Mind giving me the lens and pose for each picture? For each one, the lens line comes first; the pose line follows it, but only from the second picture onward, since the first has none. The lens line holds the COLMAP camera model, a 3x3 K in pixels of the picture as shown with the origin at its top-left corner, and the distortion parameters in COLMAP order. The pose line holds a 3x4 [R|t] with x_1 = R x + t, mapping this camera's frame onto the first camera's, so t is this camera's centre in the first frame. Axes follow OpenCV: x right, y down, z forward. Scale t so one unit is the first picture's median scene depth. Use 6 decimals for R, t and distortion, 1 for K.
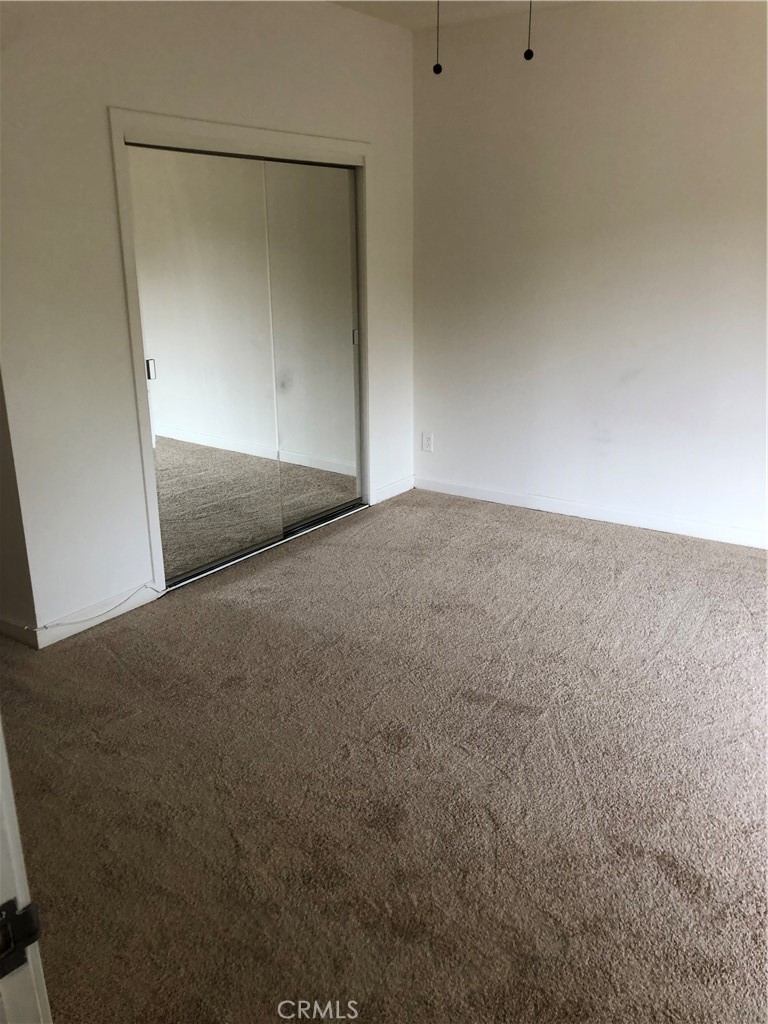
lens RADIAL K [[836.0, 0, 384.9], [0, 836.0, 512.3], [0, 0, 1]] dist [0.015694, -0.012436]
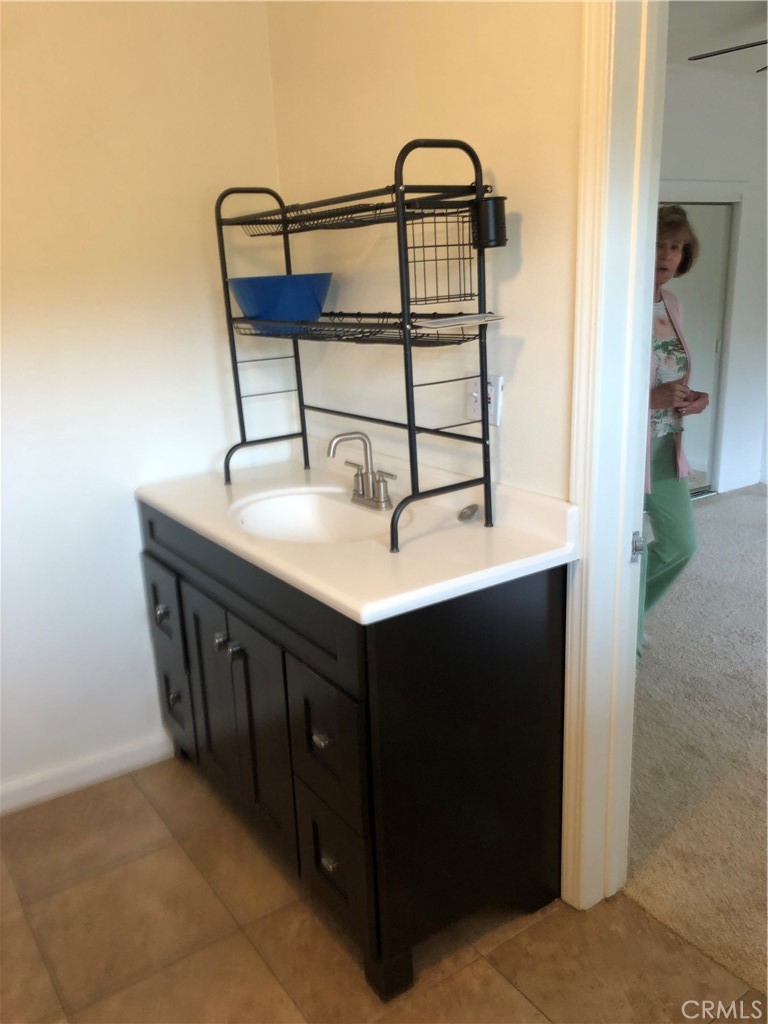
lens RADIAL K [[836.0, 0, 382.9], [0, 836.0, 513.3], [0, 0, 1]] dist [0.015694, -0.012436]
pose [[0.932211, 0.075260, -0.354004, -0.058048], [-0.083493, 0.996476, -0.008019, 0.104456], [0.352153, 0.037033, 0.935210, -0.366471]]
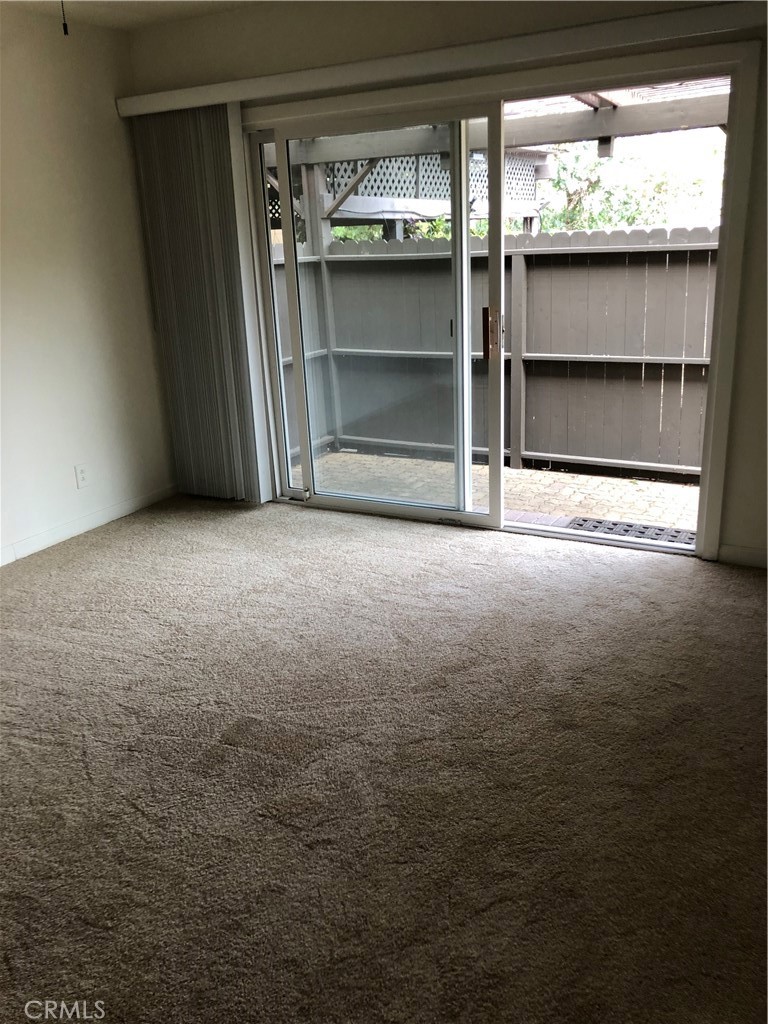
lens RADIAL K [[836.0, 0, 383.5], [0, 836.0, 510.8], [0, 0, 1]] dist [0.015694, -0.012436]
pose [[-0.107616, -0.294666, 0.949521, -0.590372], [0.357406, 0.879753, 0.313521, -0.195528], [-0.927728, 0.373105, 0.010640, 0.629945]]
